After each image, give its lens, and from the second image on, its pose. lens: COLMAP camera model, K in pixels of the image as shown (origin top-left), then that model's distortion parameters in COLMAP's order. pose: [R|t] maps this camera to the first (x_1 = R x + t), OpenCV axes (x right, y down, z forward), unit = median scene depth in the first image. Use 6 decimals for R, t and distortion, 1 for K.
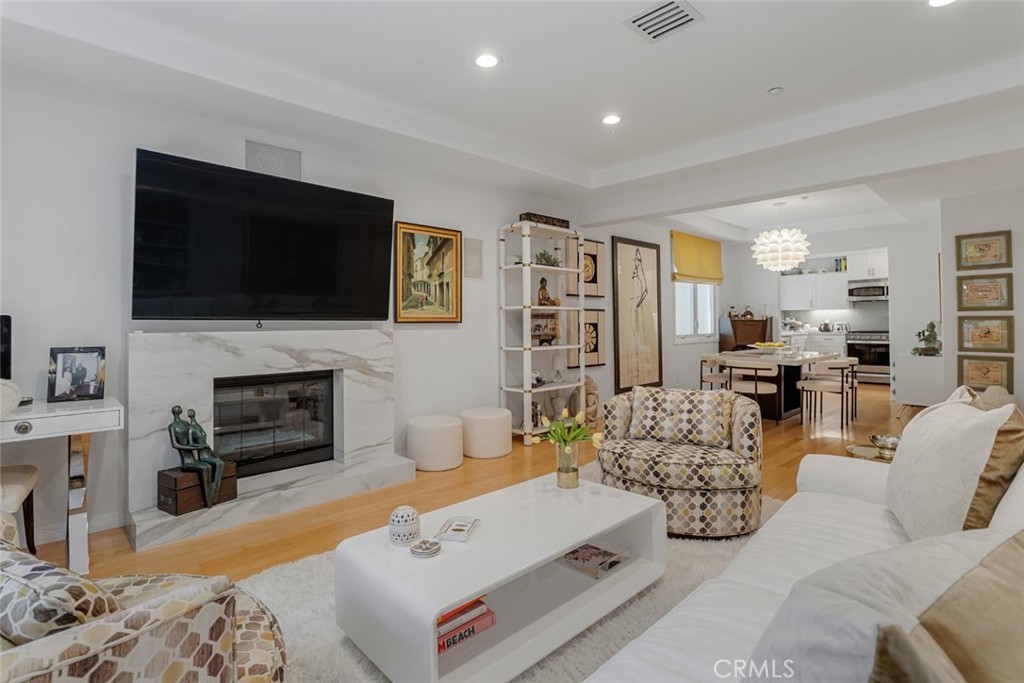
lens RADIAL K [[496.9, 0, 505.3], [0, 496.9, 321.5], [0, 0, 1]] dist [-0.016811, 0.011801]
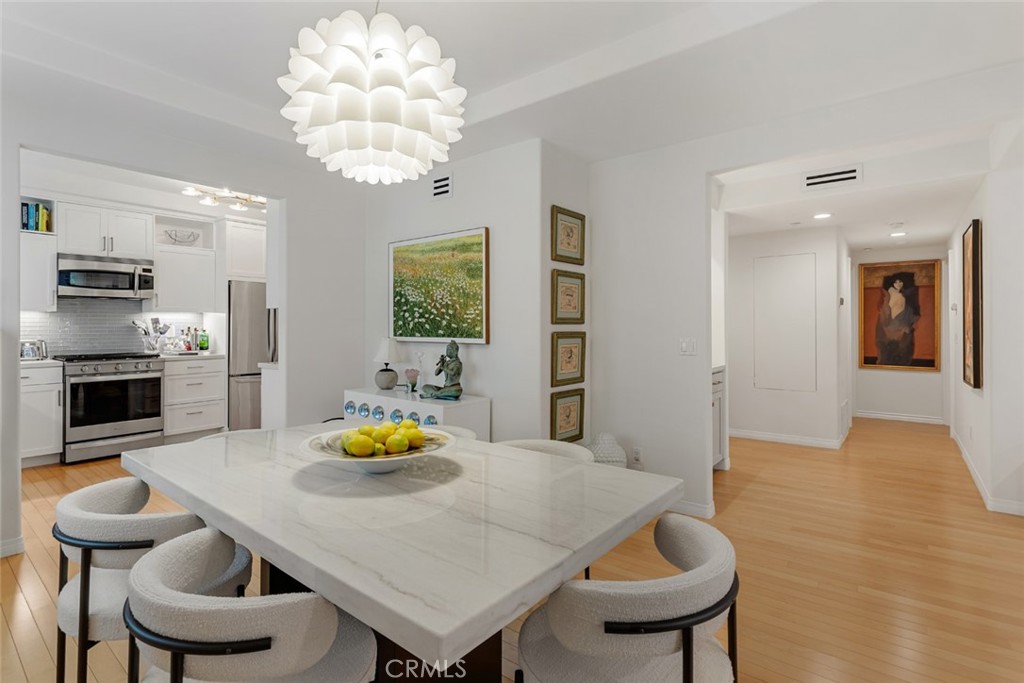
lens RADIAL K [[496.9, 0, 505.3], [0, 496.9, 321.5], [0, 0, 1]] dist [-0.016811, 0.011801]
pose [[-0.125462, 0.017135, 0.991950, 0.369175], [-0.001782, 0.999845, -0.017497, -0.017132], [-0.992097, -0.003963, -0.125412, 1.450679]]
